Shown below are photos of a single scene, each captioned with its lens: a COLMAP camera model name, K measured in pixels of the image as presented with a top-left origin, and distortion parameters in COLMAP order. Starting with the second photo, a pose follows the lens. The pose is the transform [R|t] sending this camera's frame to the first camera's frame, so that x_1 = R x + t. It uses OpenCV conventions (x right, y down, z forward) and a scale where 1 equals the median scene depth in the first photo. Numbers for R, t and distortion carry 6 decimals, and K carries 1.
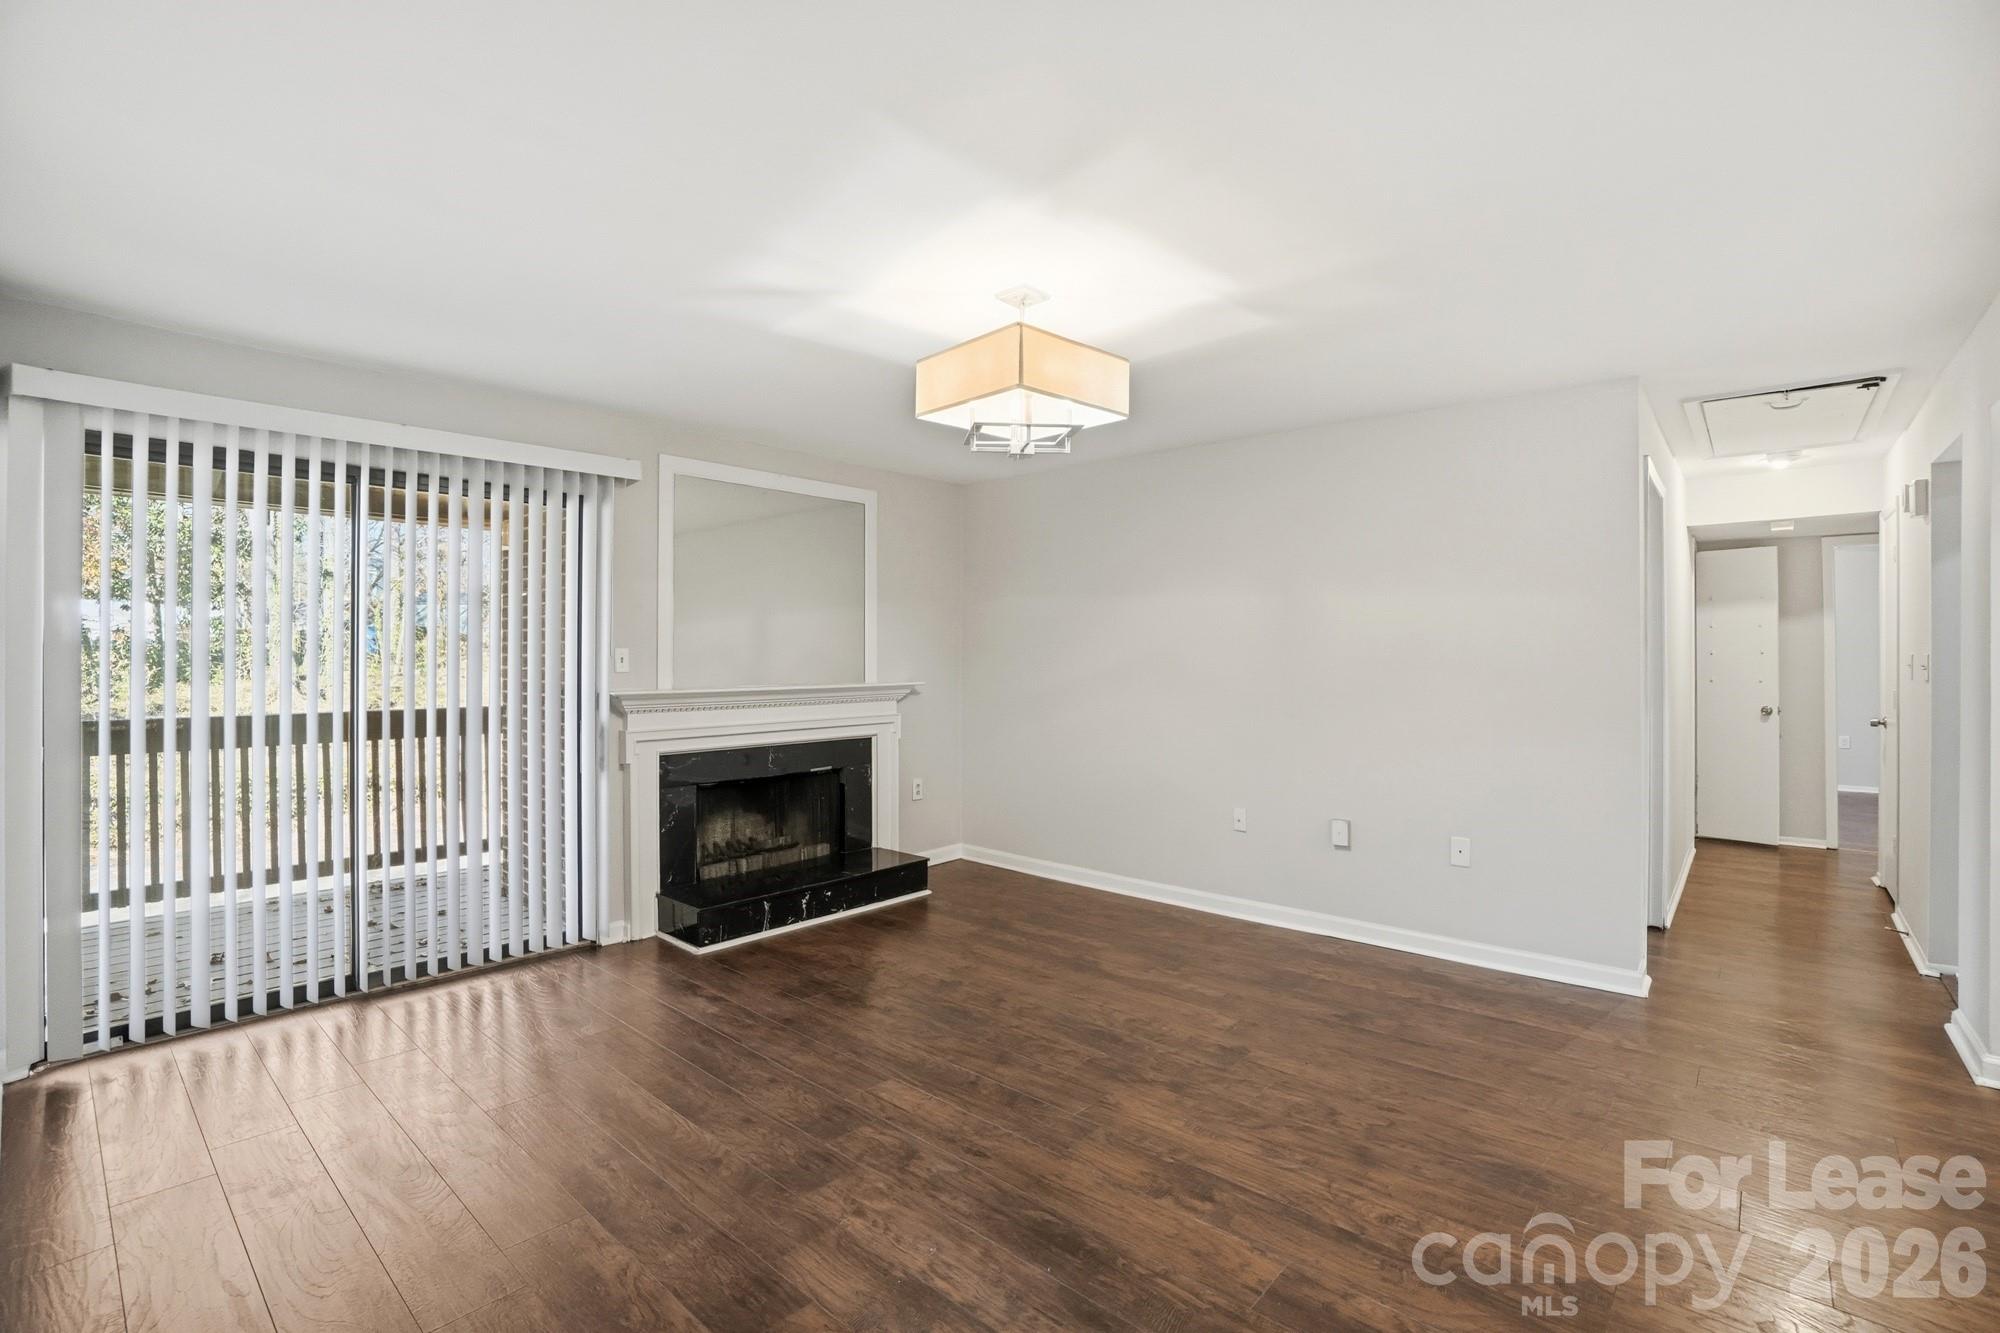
lens RADIAL K [[899.6, 0, 990.9], [0, 899.6, 654.1], [0, 0, 1]] dist [-0.043622, 0.001963]
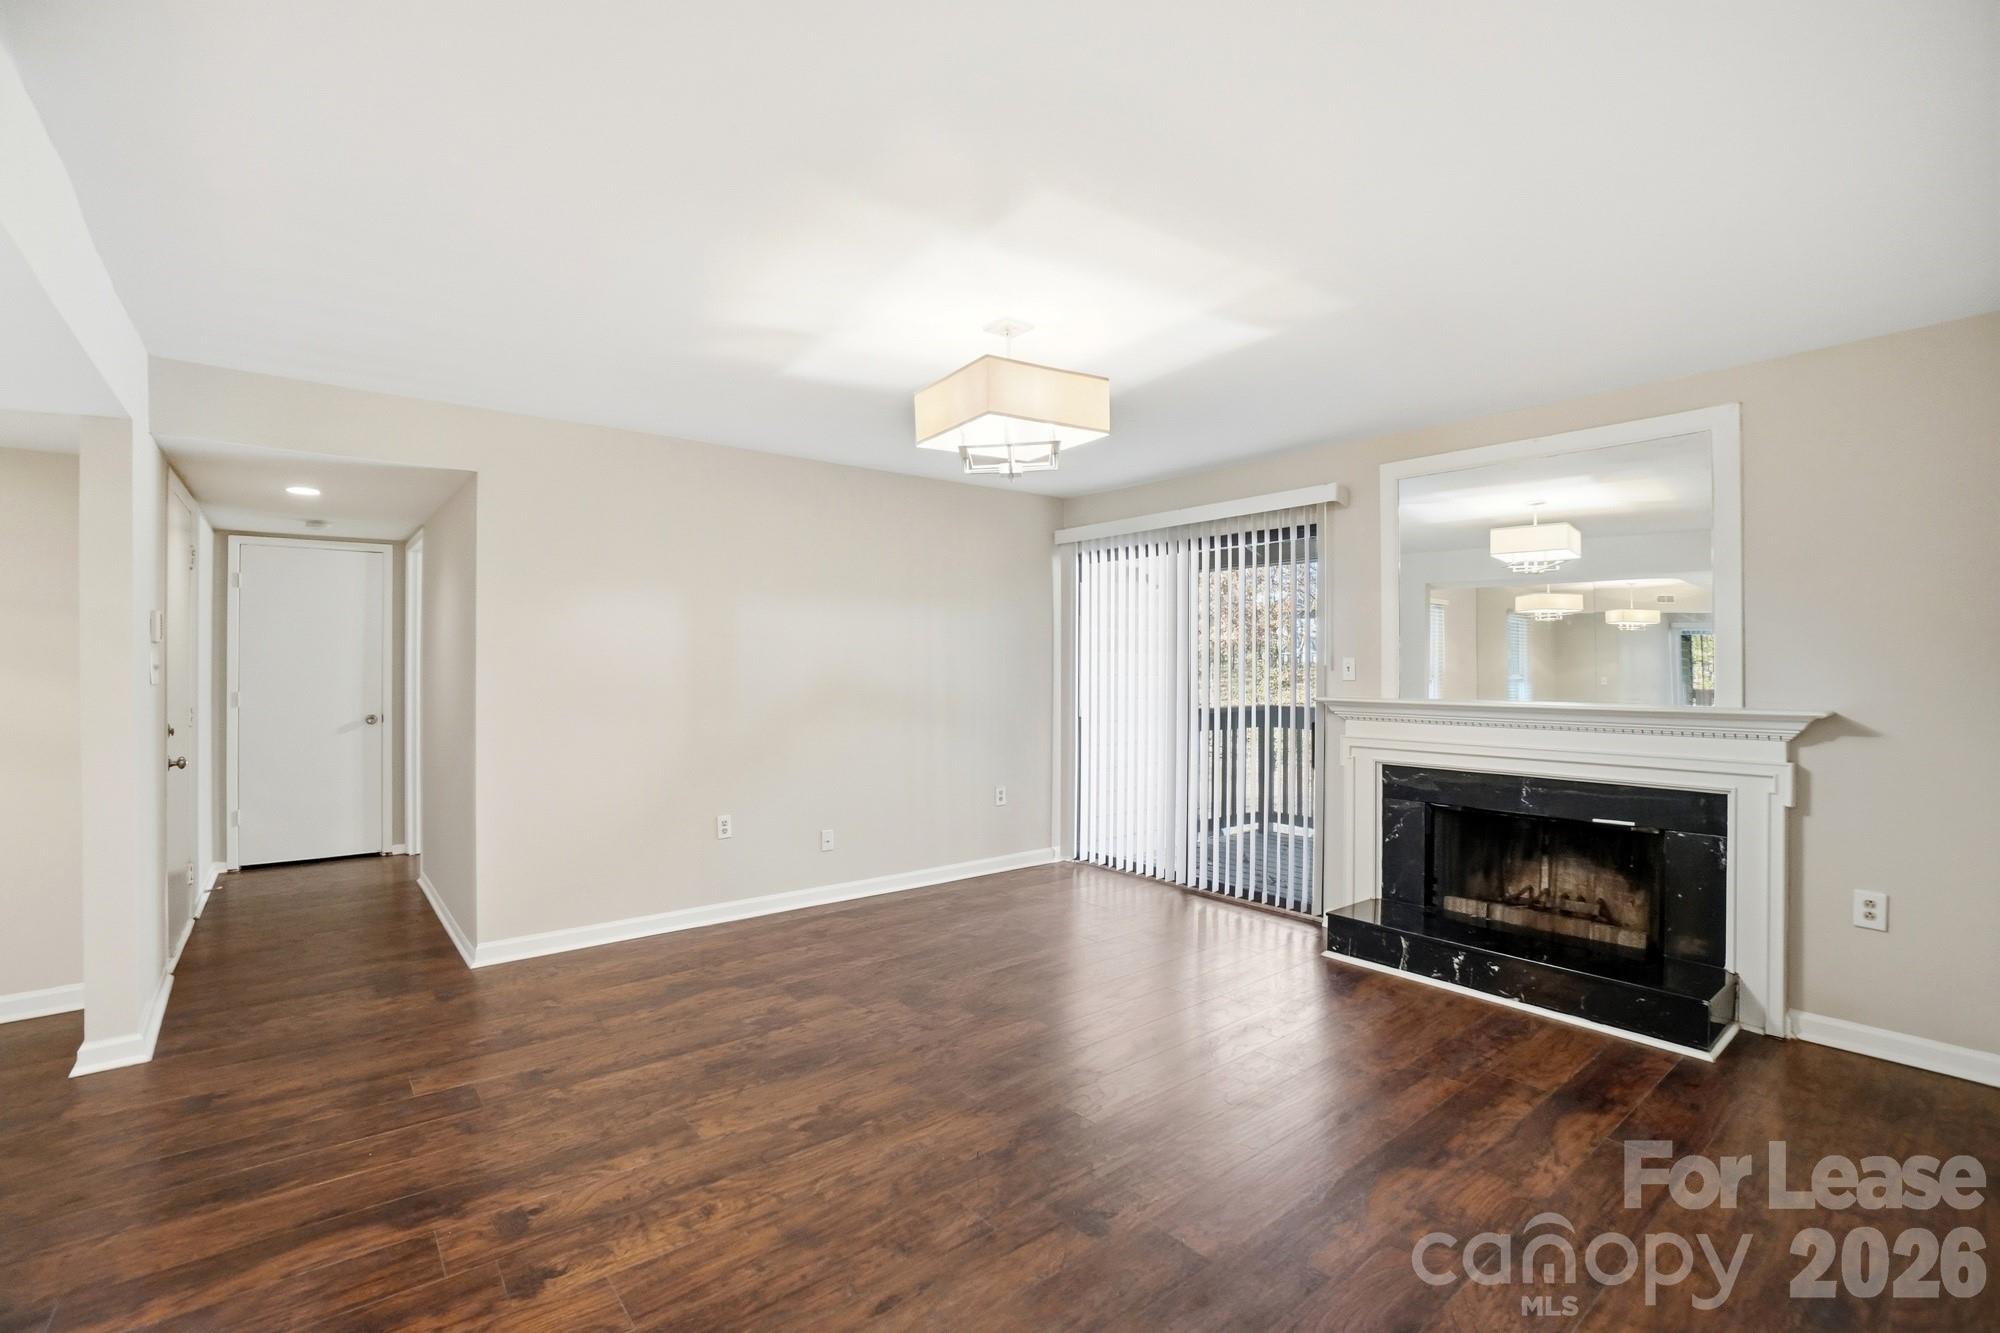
lens RADIAL K [[899.6, 0, 998.3], [0, 899.6, 665.7], [0, 0, 1]] dist [-0.043622, 0.001963]
pose [[-0.167997, -0.003461, -0.985781, 1.068964], [0.000846, 0.999993, -0.003655, 0.006914], [0.985787, -0.001448, -0.167993, 1.139230]]
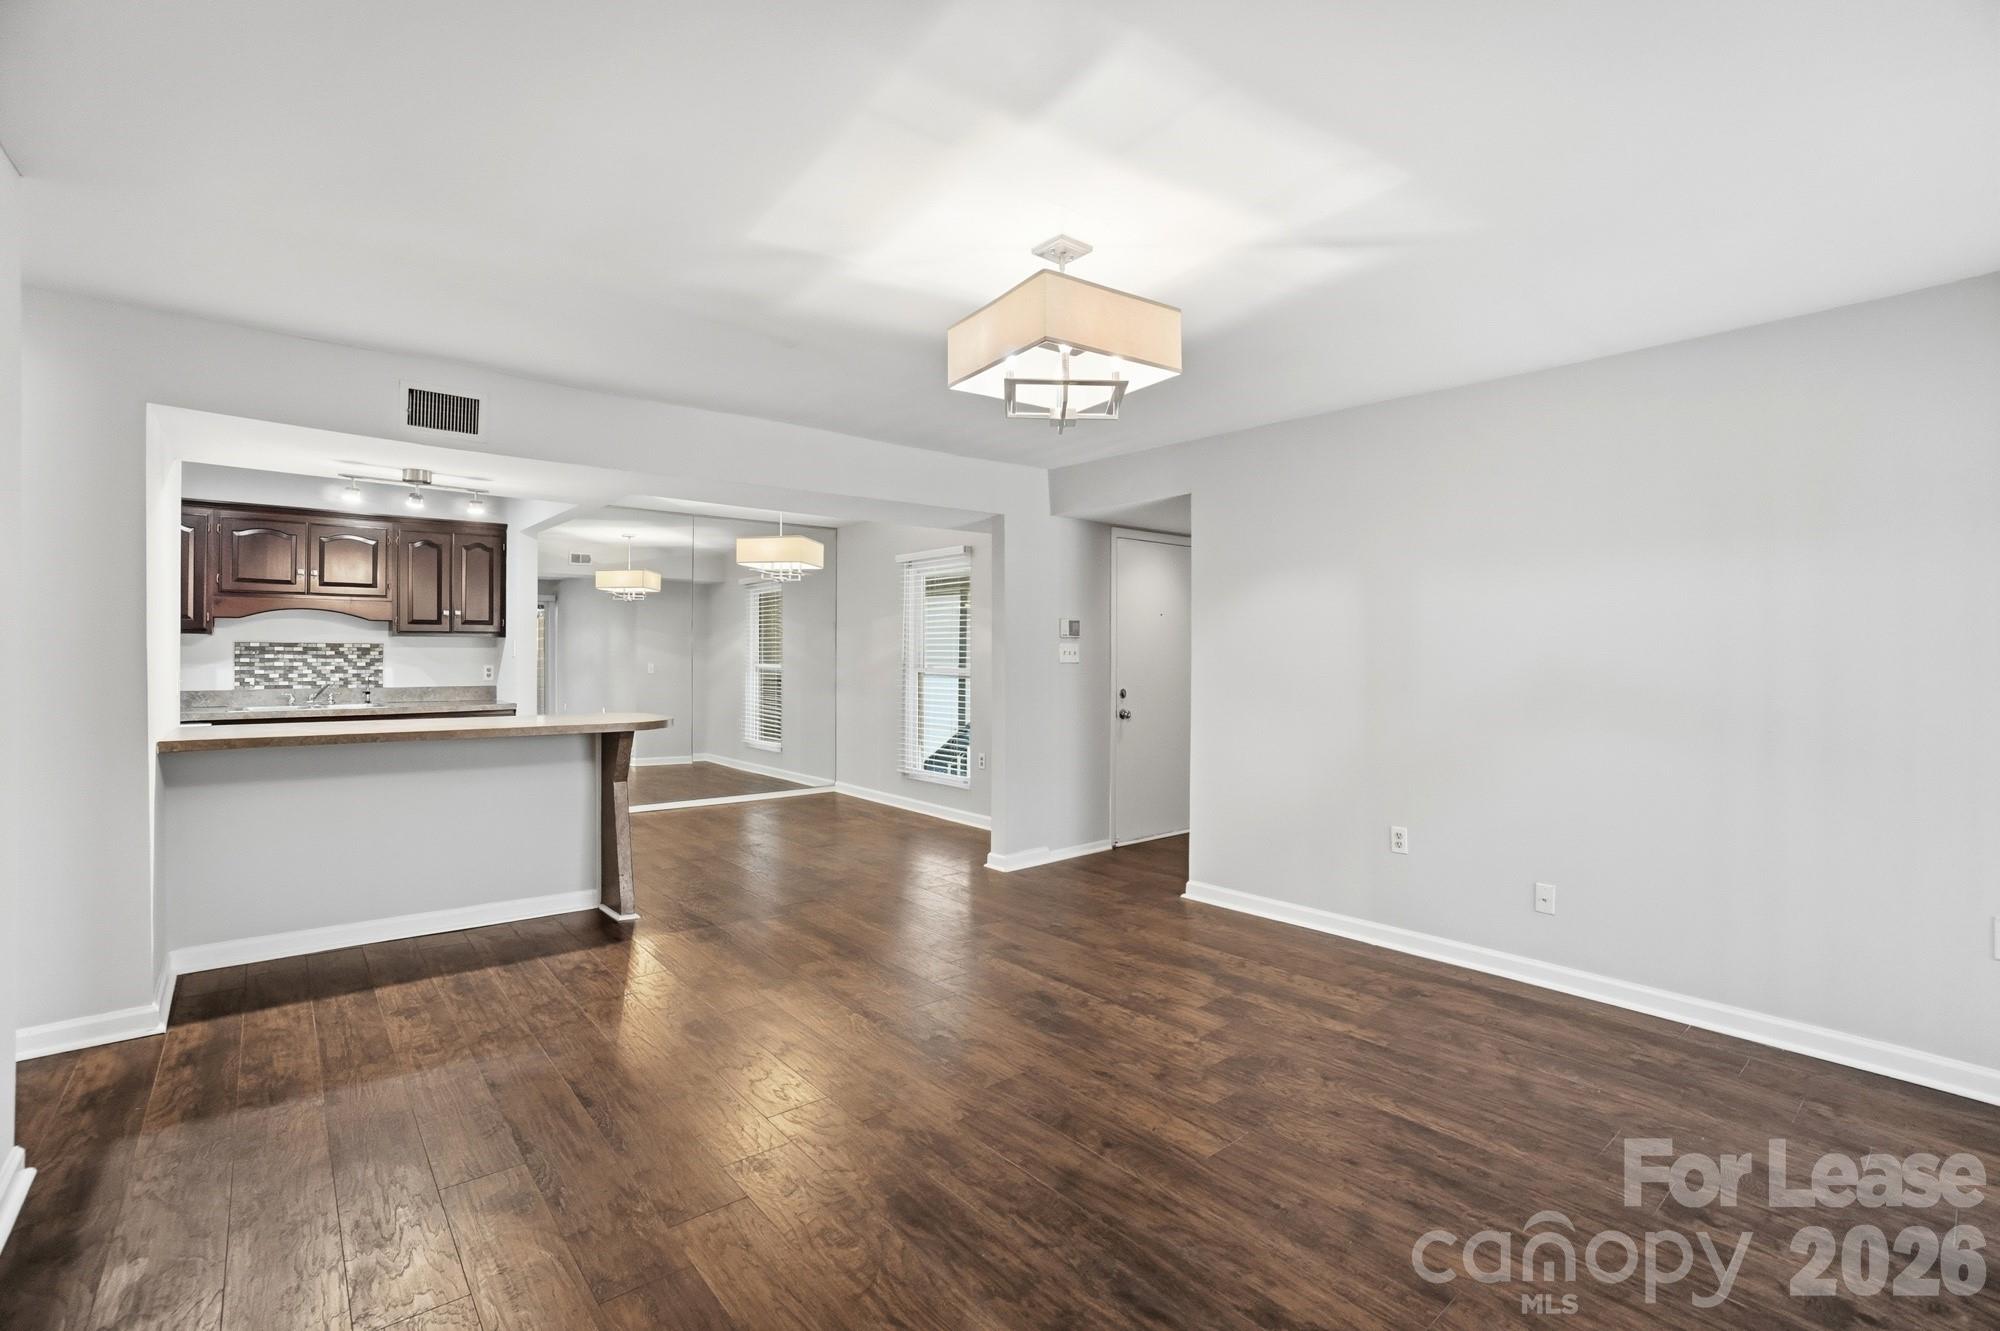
lens RADIAL K [[899.6, 0, 962.9], [0, 899.6, 654.9], [0, 0, 1]] dist [-0.043622, 0.001963]
pose [[-0.984711, -0.010543, 0.173875, -0.026403], [-0.010600, 0.999944, 0.000598, 0.011517], [-0.173871, -0.001254, -0.984768, 1.864562]]
